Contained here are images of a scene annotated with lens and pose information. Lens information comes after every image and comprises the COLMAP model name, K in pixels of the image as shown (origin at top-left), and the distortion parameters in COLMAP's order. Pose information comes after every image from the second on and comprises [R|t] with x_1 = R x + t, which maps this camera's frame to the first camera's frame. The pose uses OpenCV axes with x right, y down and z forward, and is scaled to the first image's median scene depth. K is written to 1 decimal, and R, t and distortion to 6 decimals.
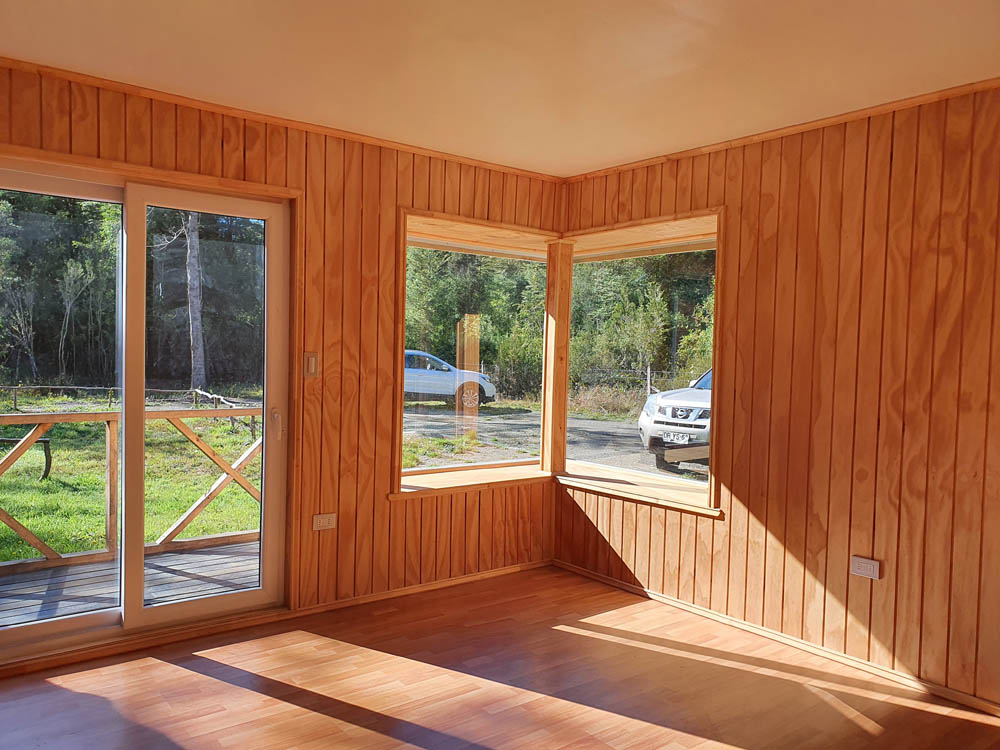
lens RADIAL K [[779.1, 0, 499.8], [0, 779.1, 376.5], [0, 0, 1]] dist [0.013547, 0.001223]
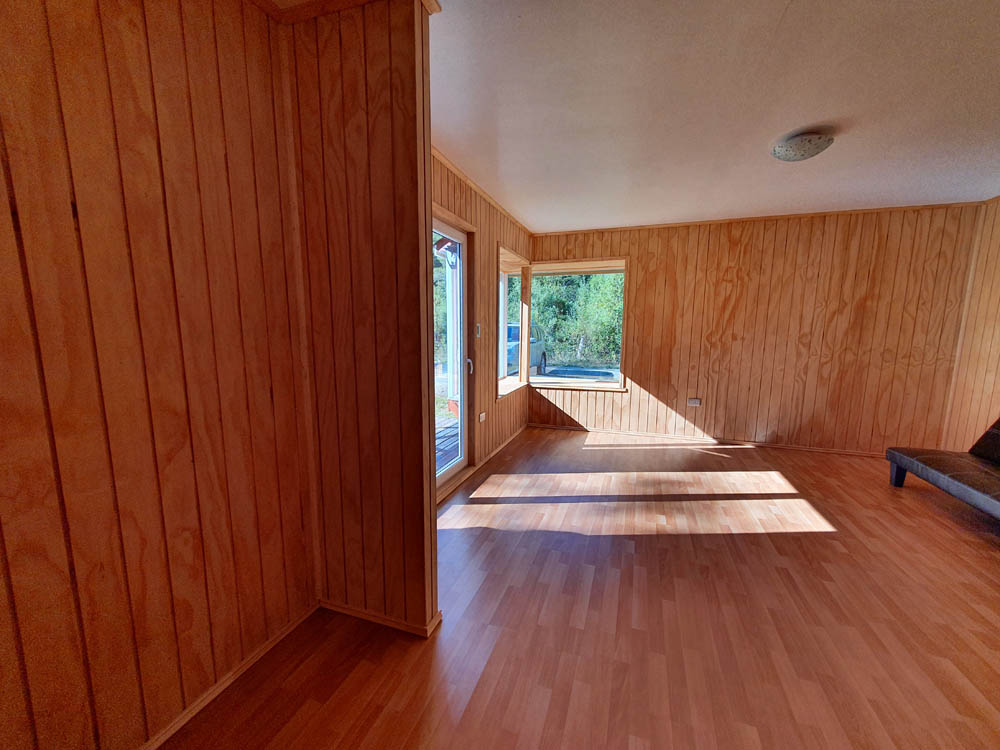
lens RADIAL K [[395.1, 0, 501.5], [0, 395.1, 381.8], [0, 0, 1]] dist [0.001231, 0.000175]
pose [[0.837628, -0.093419, 0.538193, -0.753643], [0.033623, 0.992217, 0.119898, -0.005124], [-0.545205, -0.082334, 0.834250, 0.237126]]
